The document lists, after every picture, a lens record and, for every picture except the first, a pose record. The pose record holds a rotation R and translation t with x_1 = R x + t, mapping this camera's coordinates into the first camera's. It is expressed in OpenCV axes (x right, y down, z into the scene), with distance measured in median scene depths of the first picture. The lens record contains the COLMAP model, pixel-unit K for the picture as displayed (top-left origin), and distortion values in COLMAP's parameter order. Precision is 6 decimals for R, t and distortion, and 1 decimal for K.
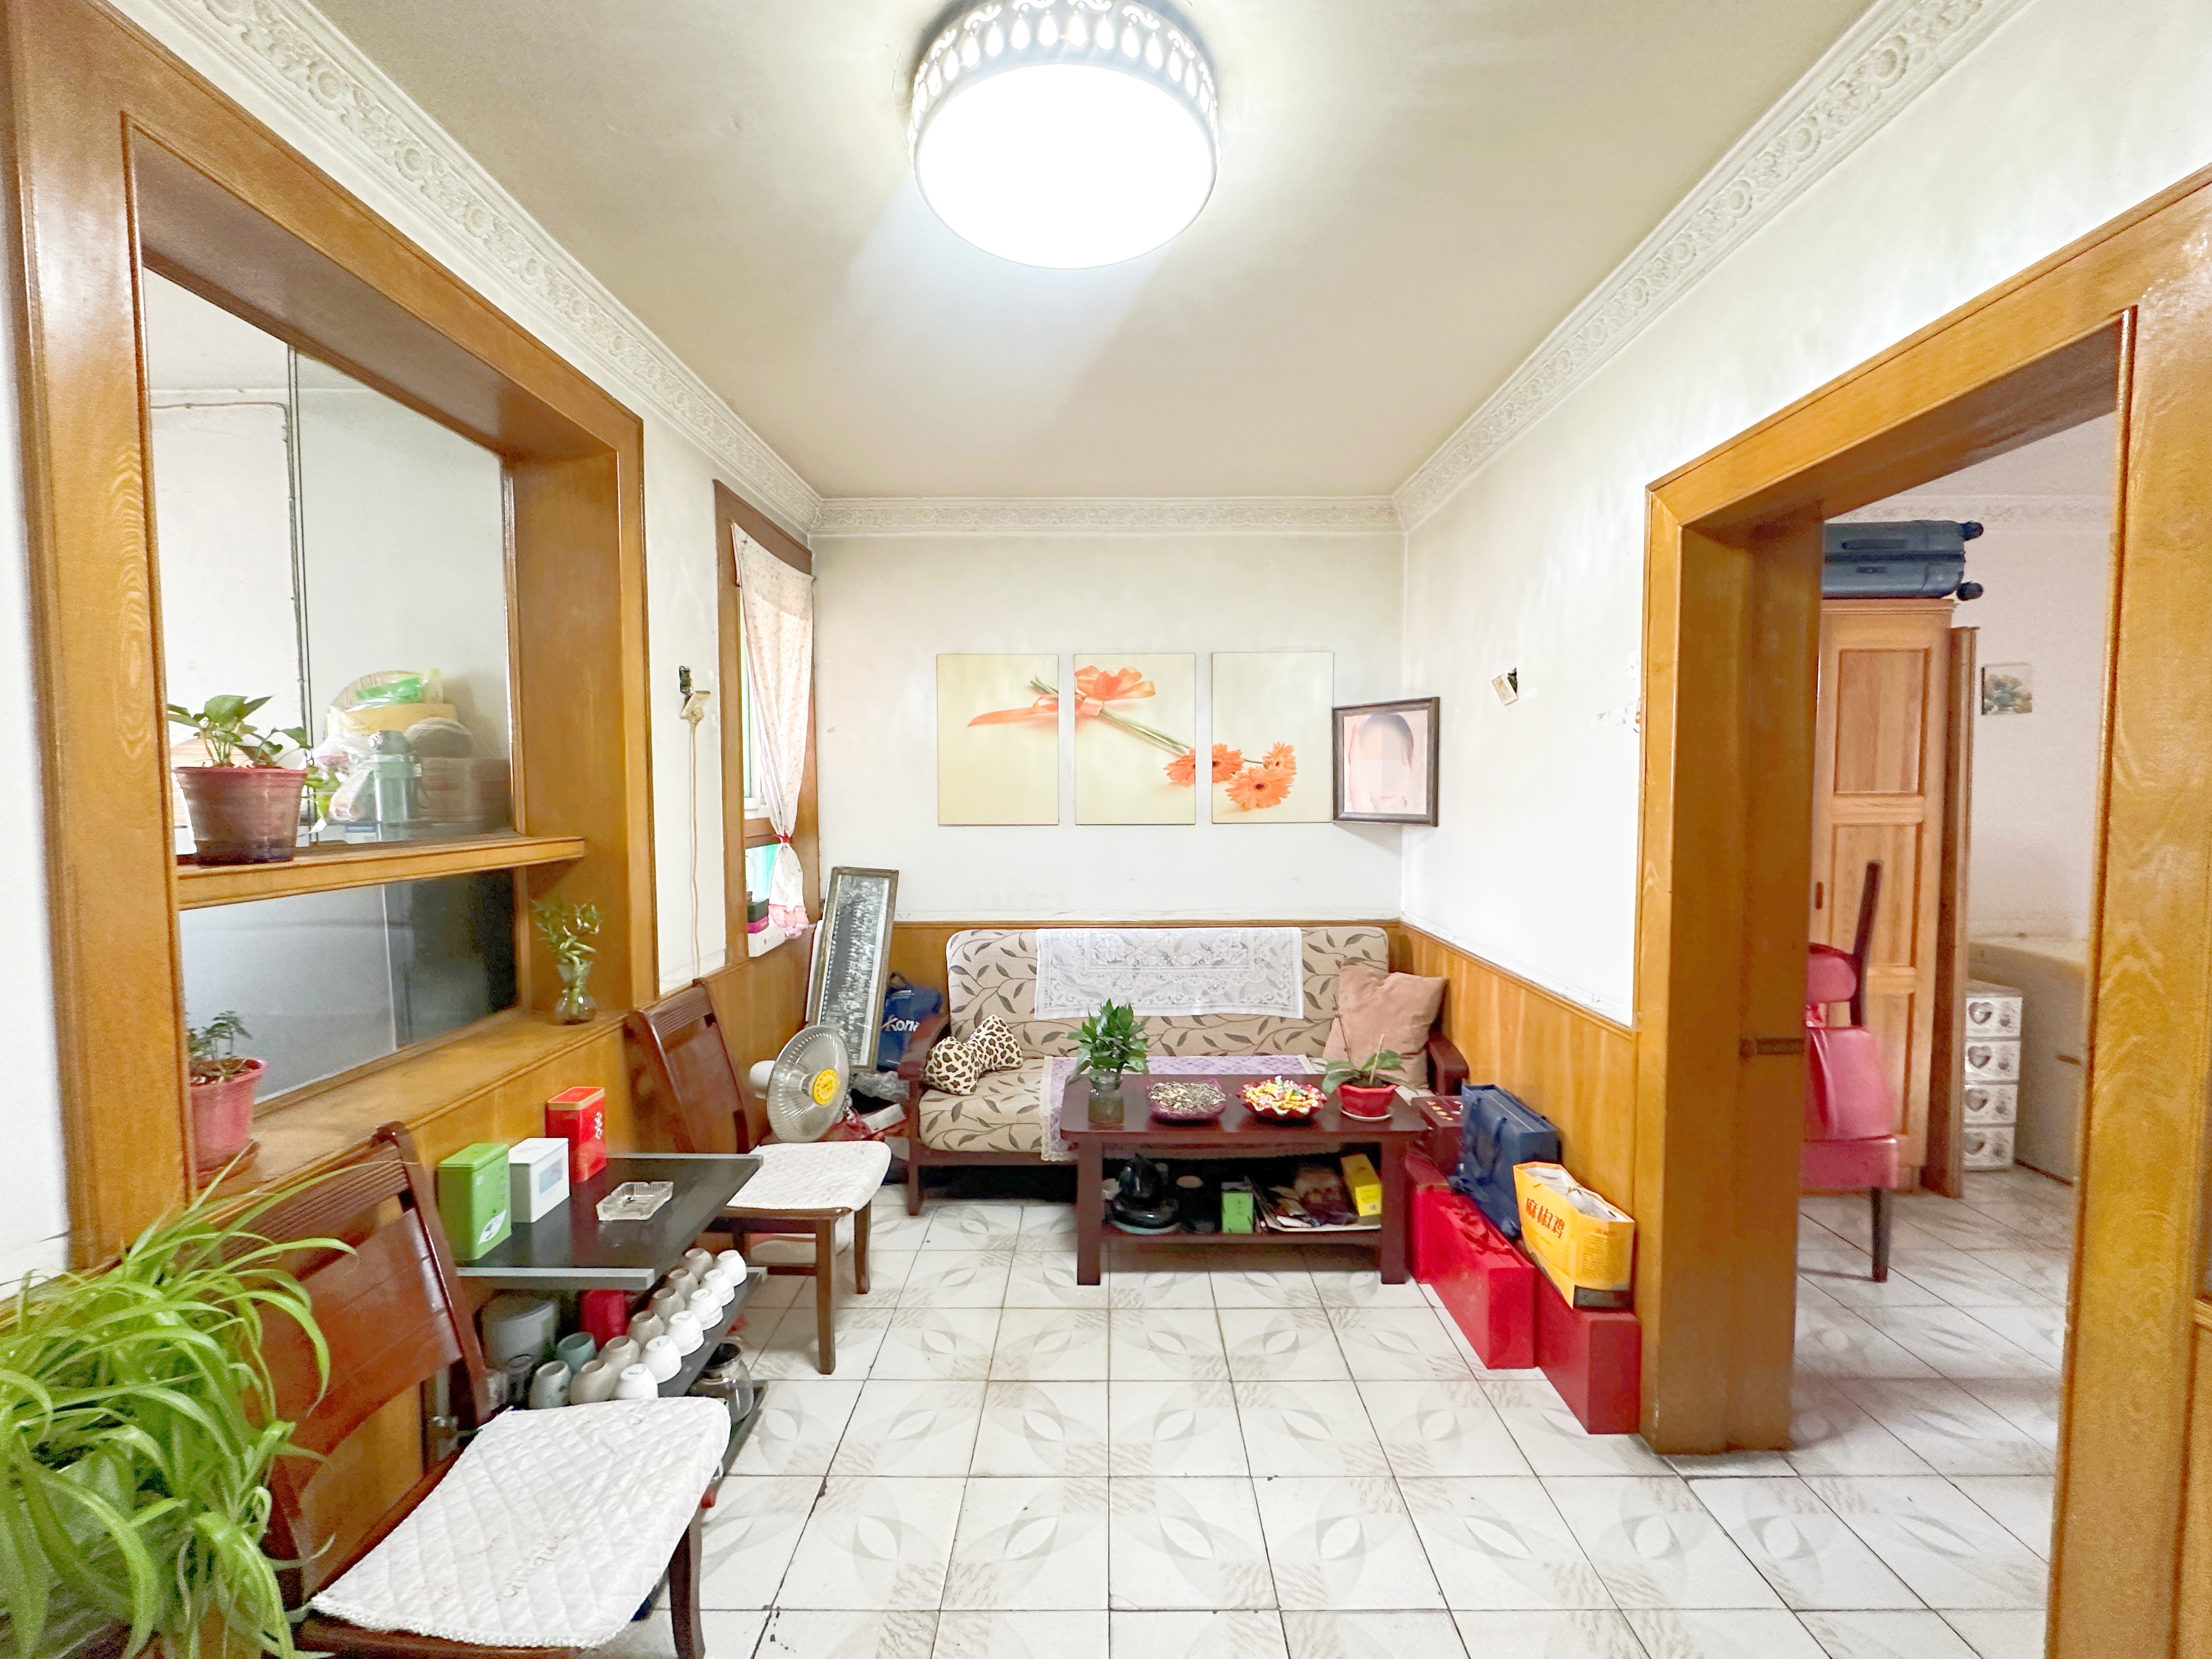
lens RADIAL K [[875.3, 0, 1106.0], [0, 875.3, 829.5], [0, 0, 1]] dist [-0.000682, -0.000255]
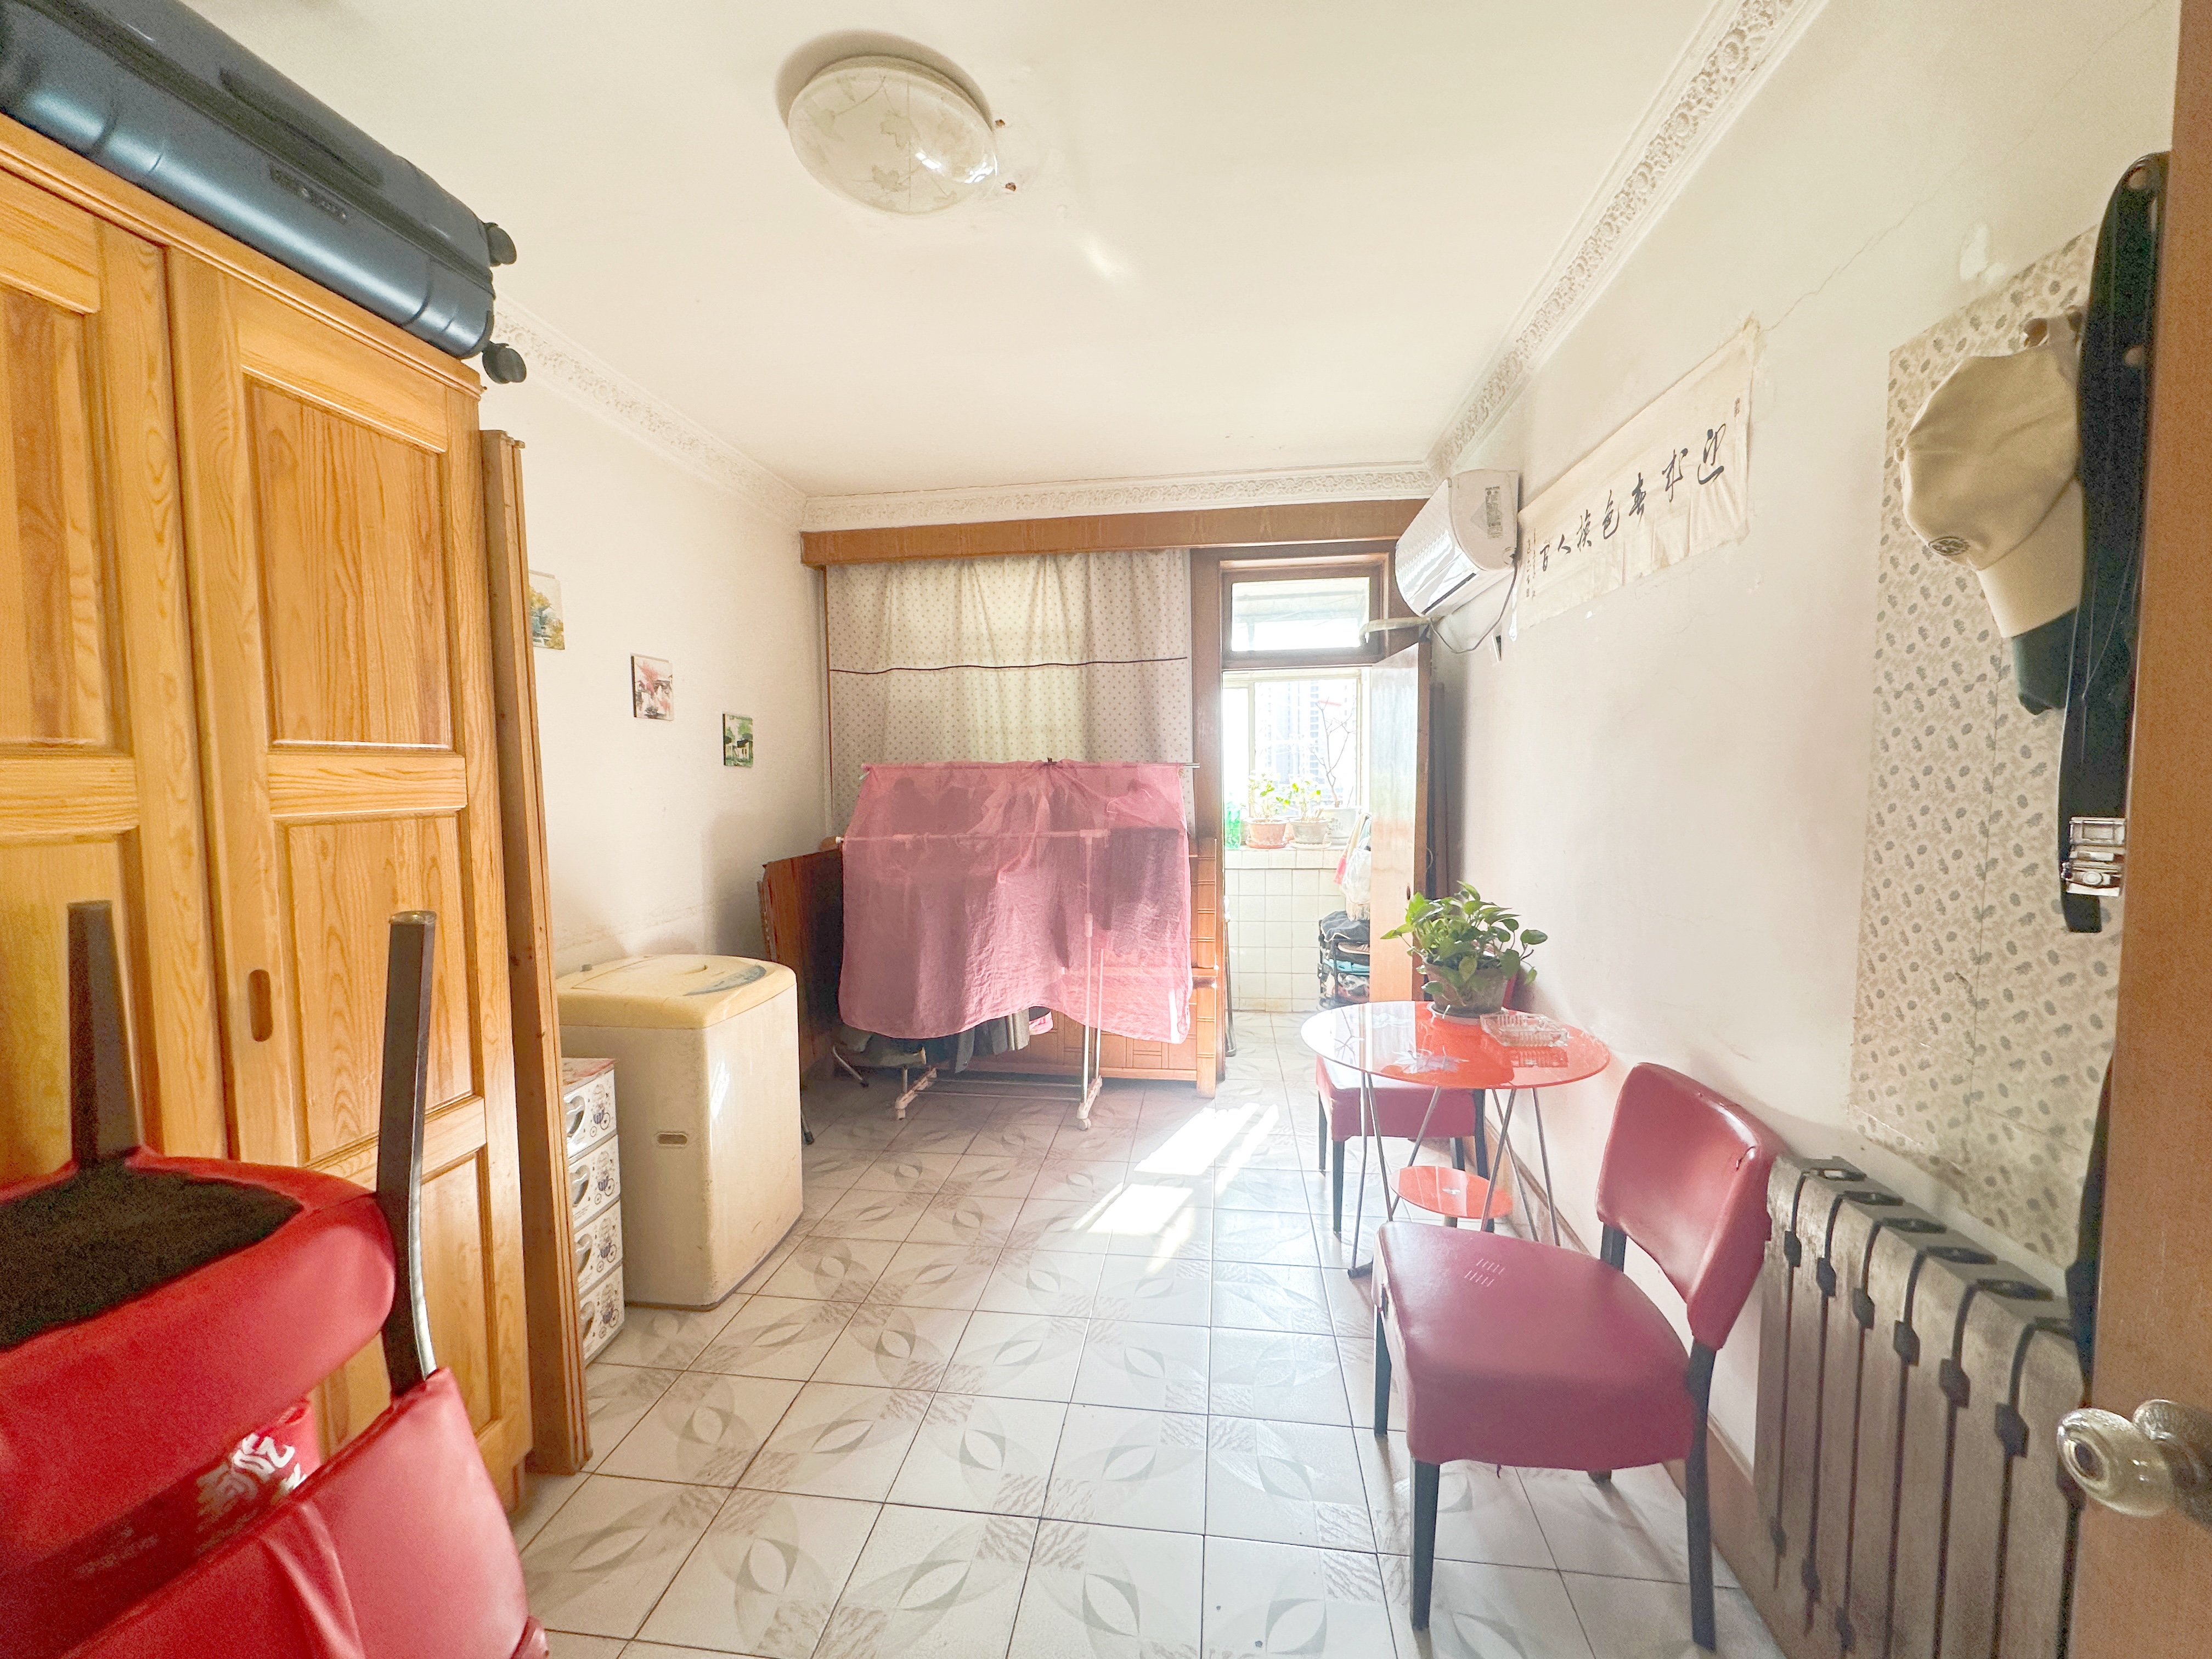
lens RADIAL K [[875.3, 0, 1106.0], [0, 875.3, 829.5], [0, 0, 1]] dist [-0.000682, -0.000255]
pose [[0.125458, -0.058804, 0.990355, 0.481146], [0.063522, 0.996670, 0.051132, 0.001442], [-0.990063, 0.056495, 0.128775, 0.572188]]
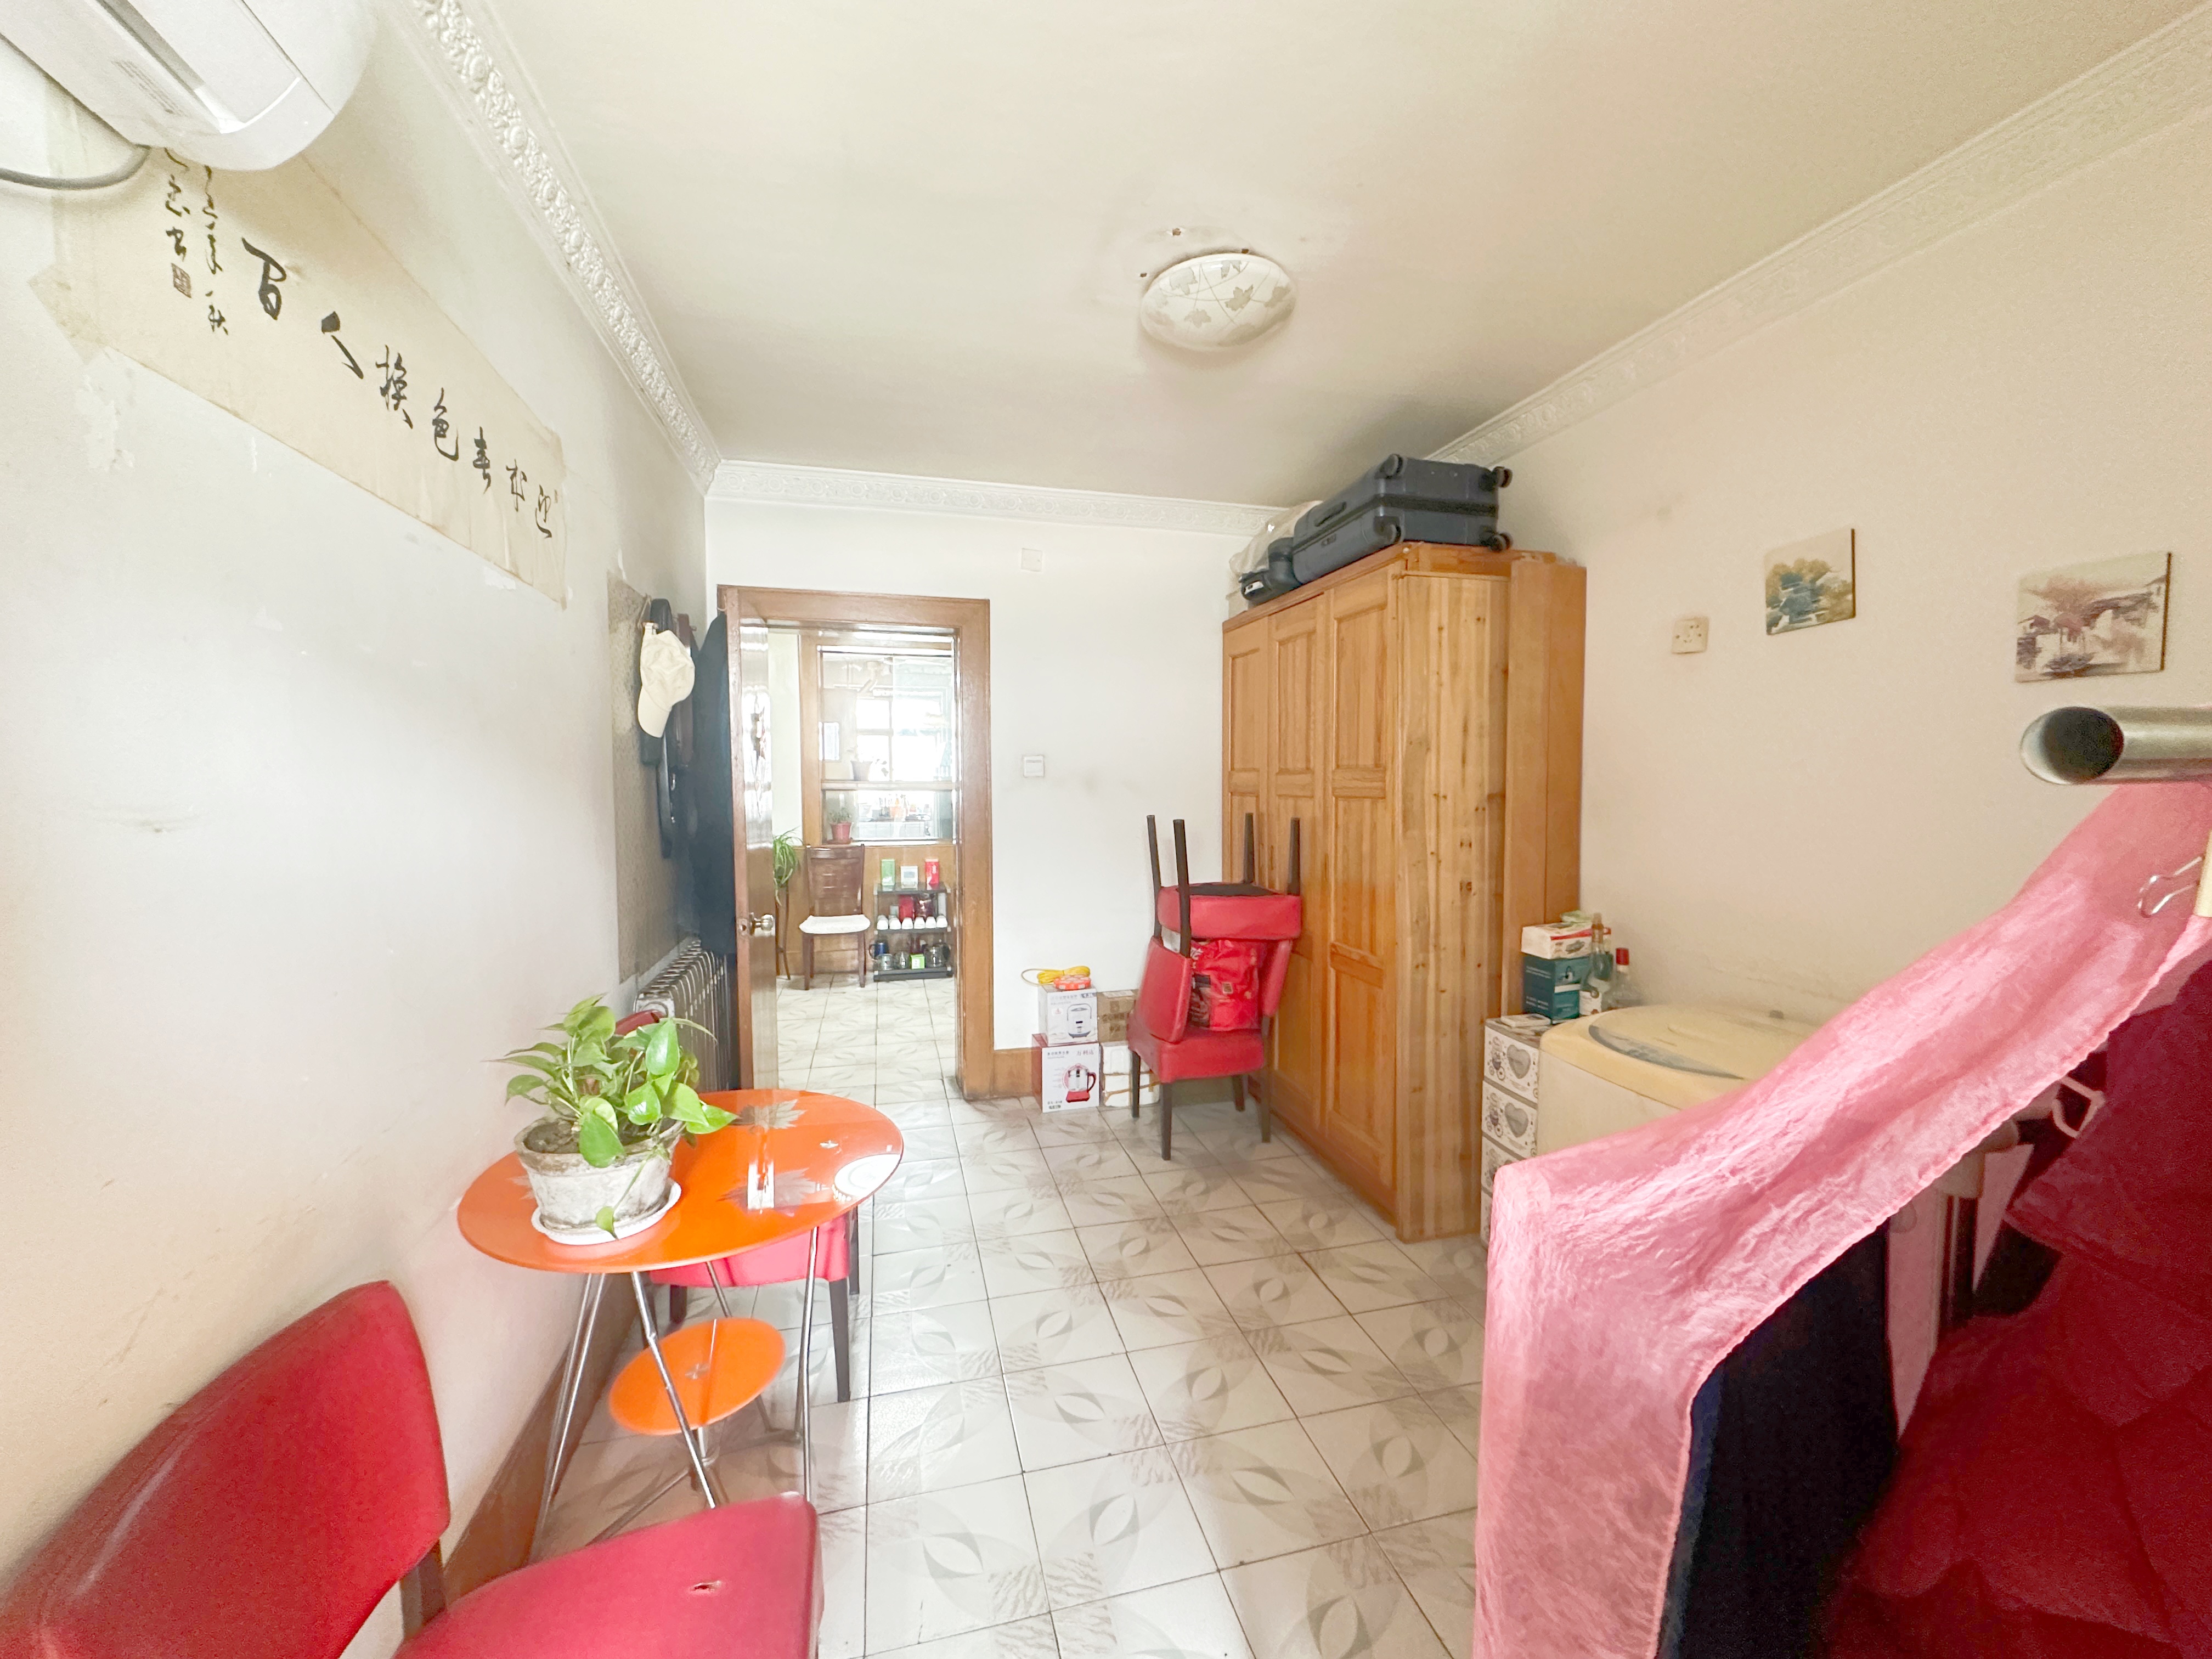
lens RADIAL K [[875.3, 0, 1106.0], [0, 875.3, 829.5], [0, 0, 1]] dist [-0.000682, -0.000255]
pose [[0.253732, 0.064254, -0.965138, 1.722073], [-0.049417, 0.997349, 0.053407, -0.010822], [0.966011, 0.034143, 0.256235, 0.493513]]
